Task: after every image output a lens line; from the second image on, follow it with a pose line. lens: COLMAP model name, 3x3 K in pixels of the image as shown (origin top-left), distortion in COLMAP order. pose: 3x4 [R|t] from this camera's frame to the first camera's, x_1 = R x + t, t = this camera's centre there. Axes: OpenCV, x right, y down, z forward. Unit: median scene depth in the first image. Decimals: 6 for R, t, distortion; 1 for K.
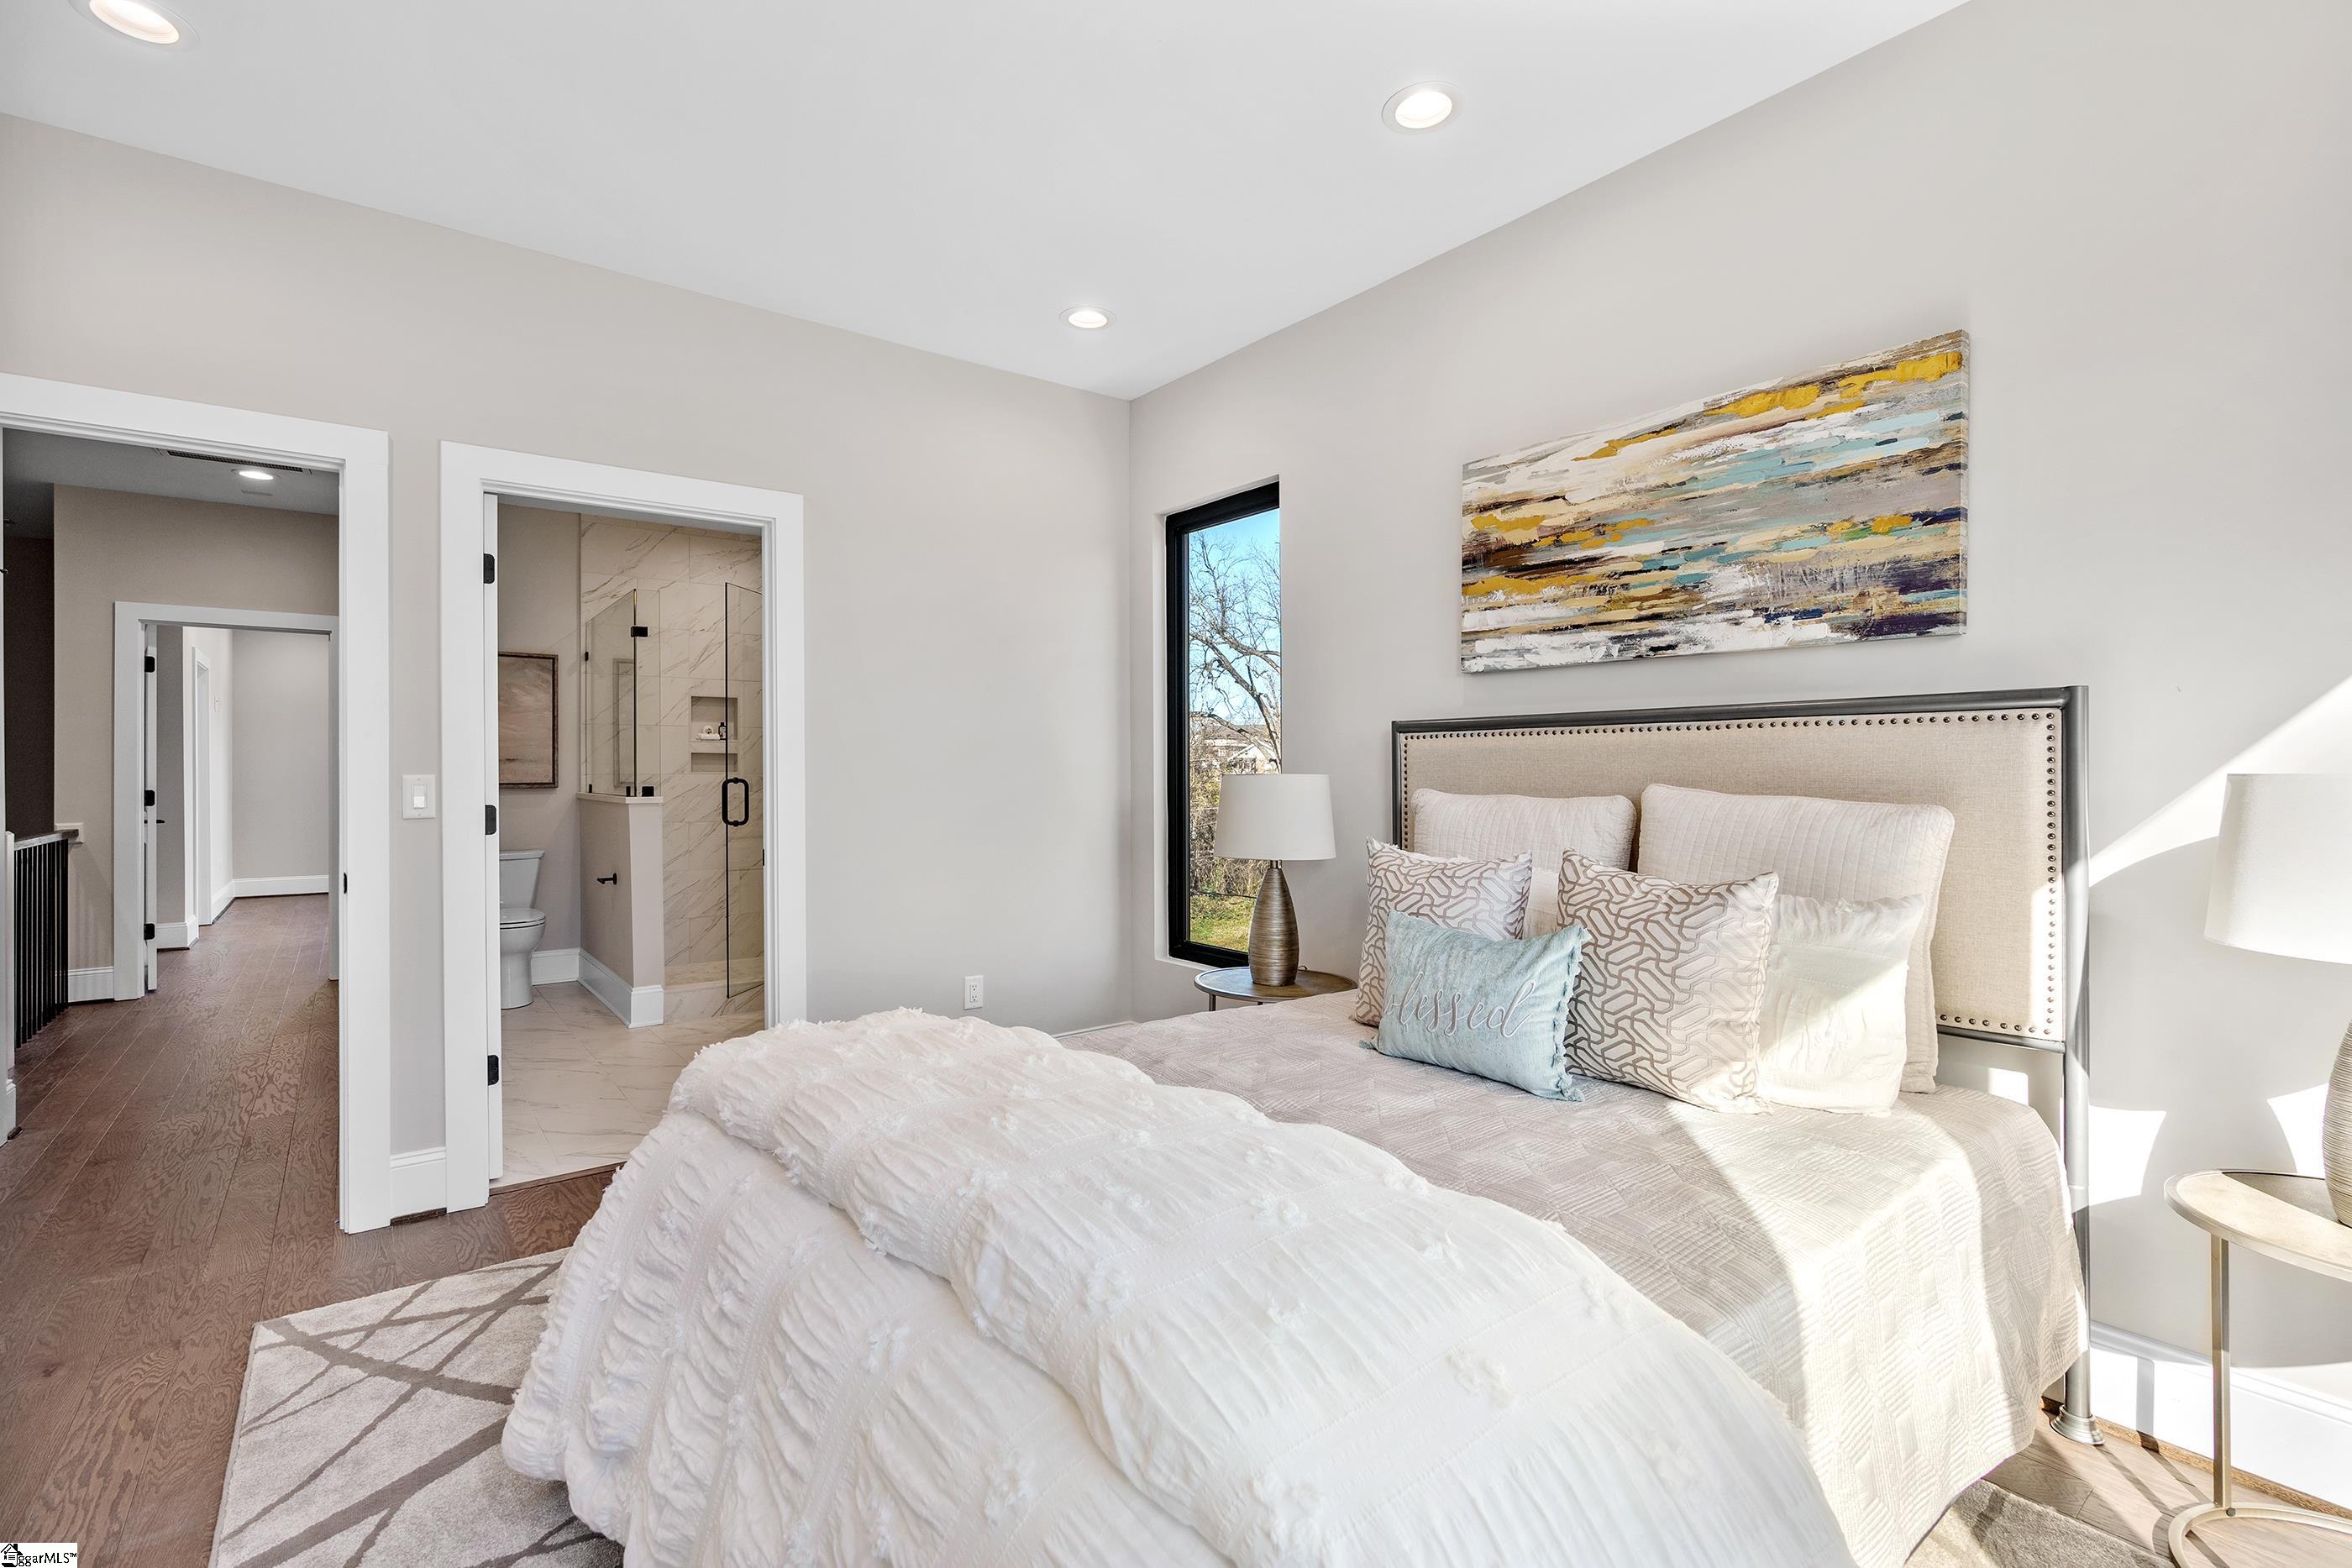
lens RADIAL K [[1056.1, 0, 1168.4], [0, 1056.1, 770.3], [0, 0, 1]] dist [-0.006419, 0.000812]
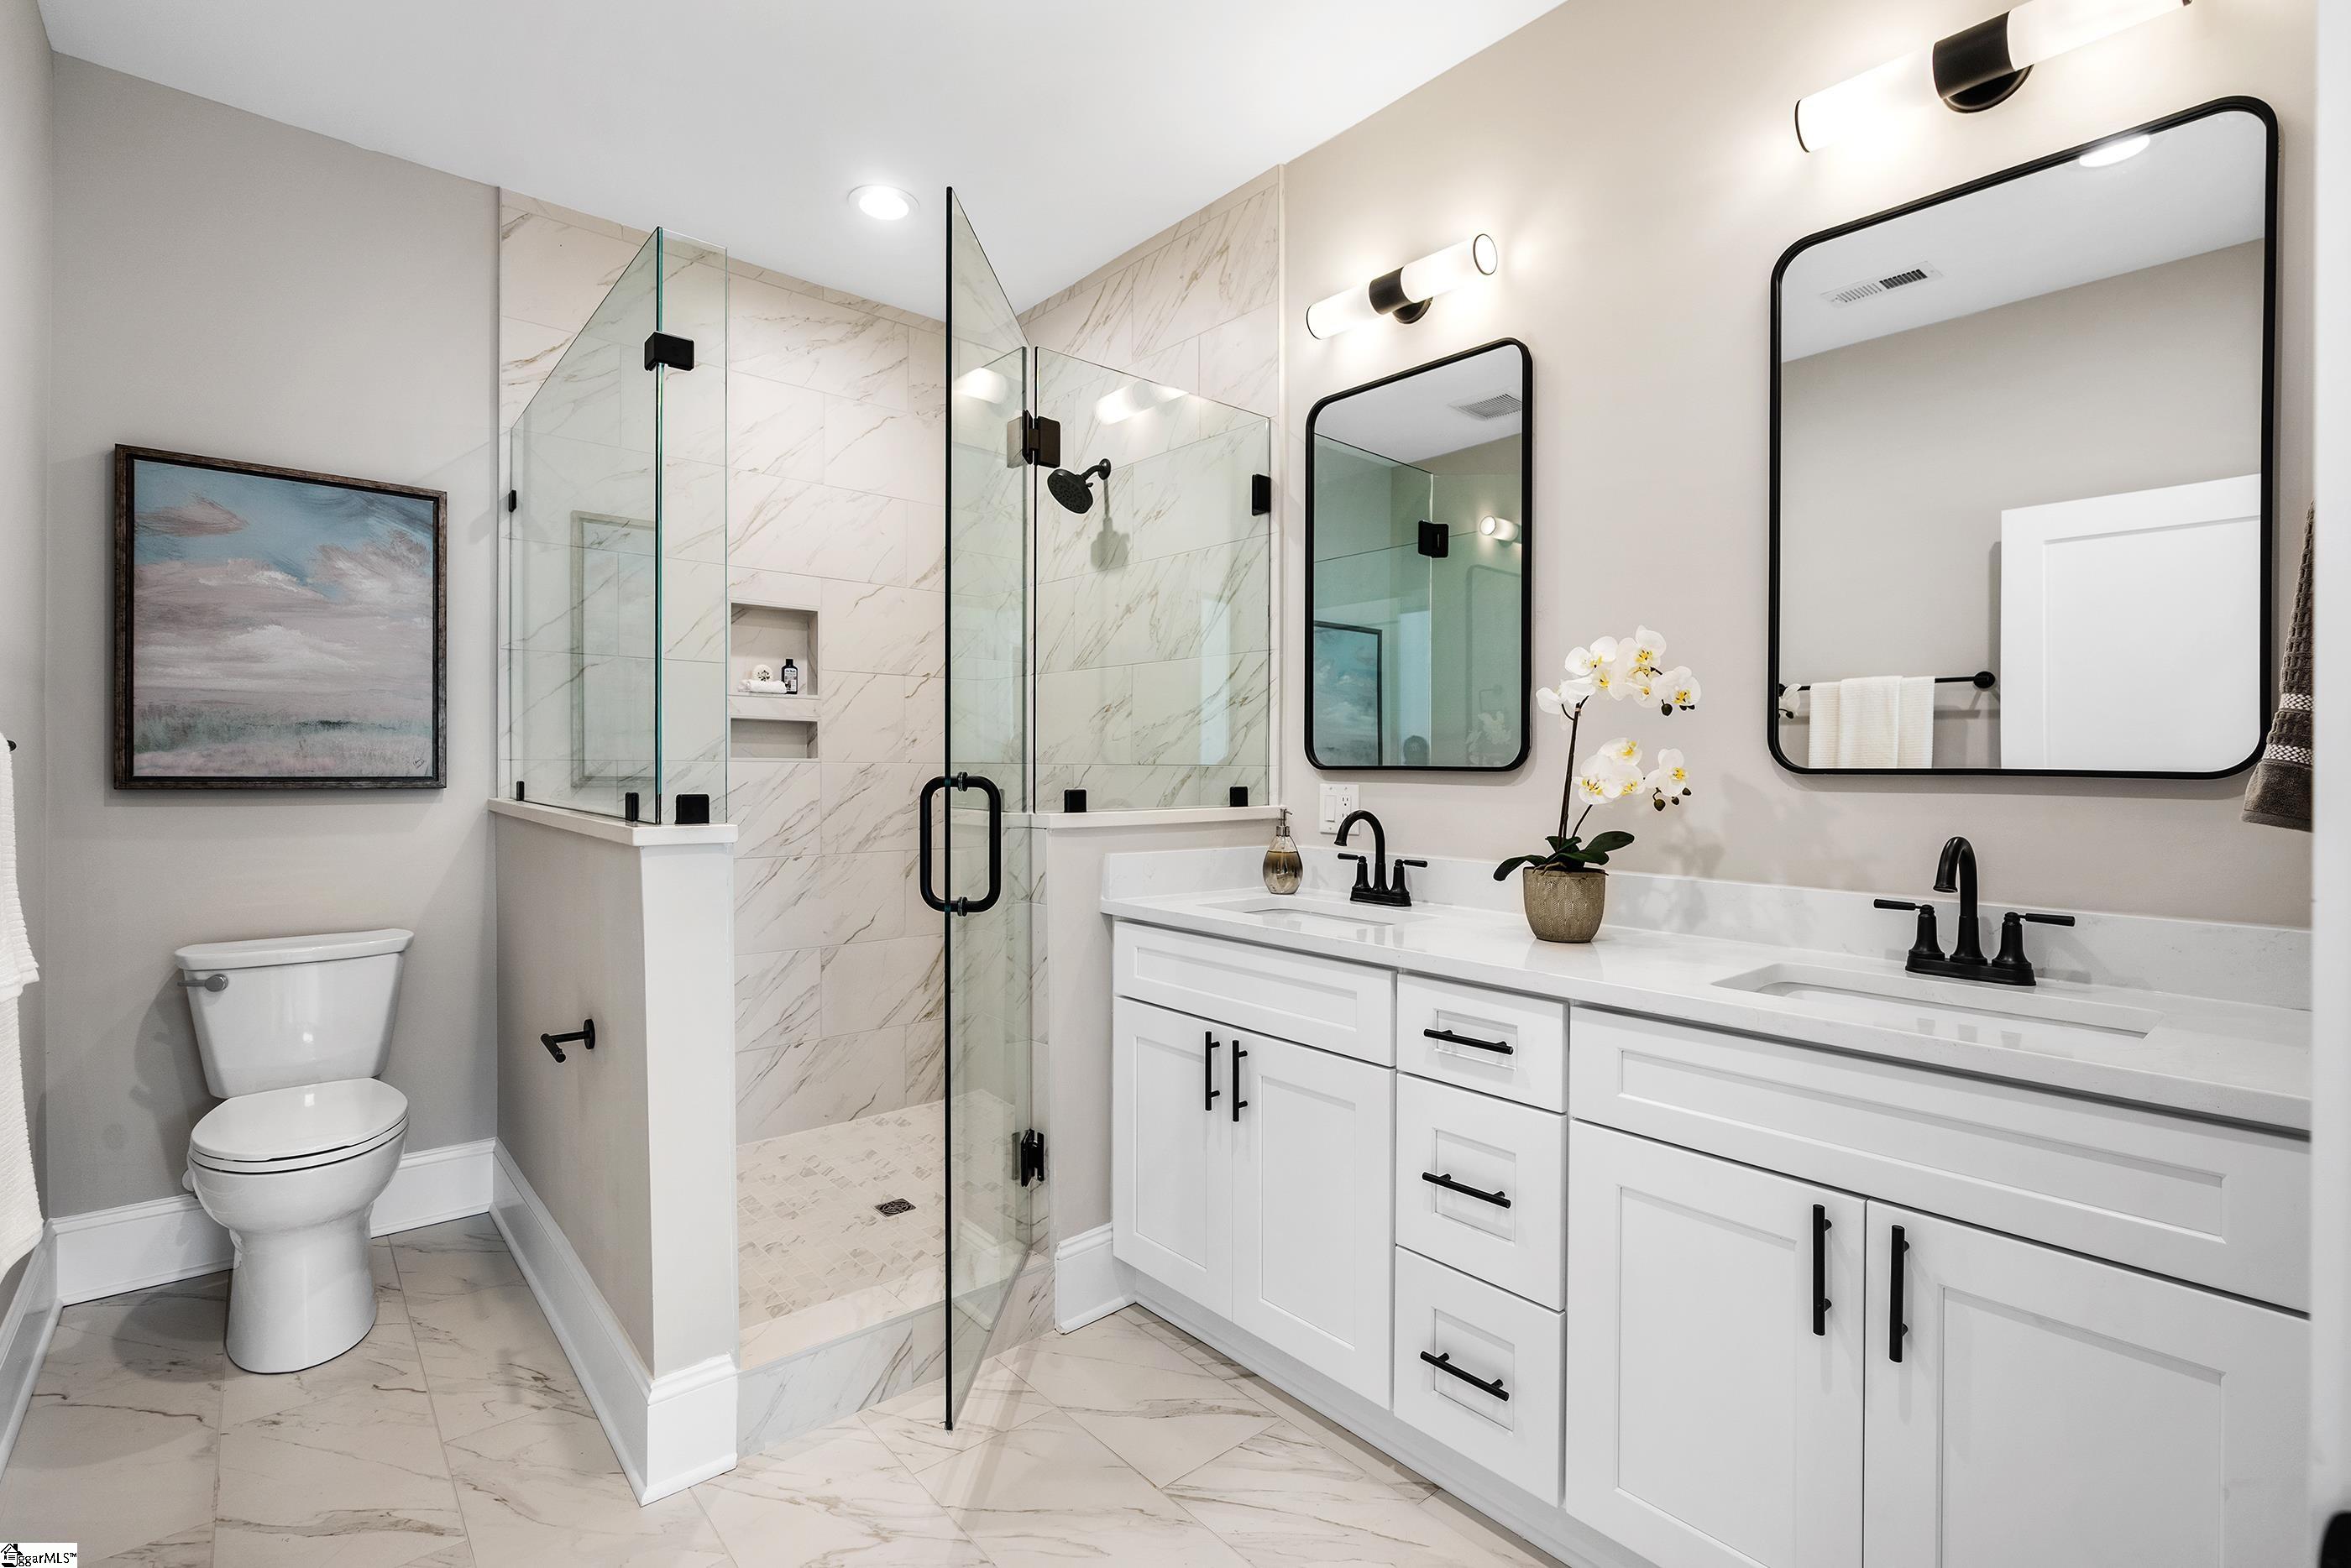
lens RADIAL K [[1055.6, 0, 1167.9], [0, 1055.6, 770.3], [0, 0, 1]] dist [-0.006419, 0.000812]
pose [[0.998465, 0.008032, 0.054804, -0.300351], [-0.008580, 0.999915, 0.009775, 0.001769], [-0.054721, -0.010230, 0.998449, 0.542007]]
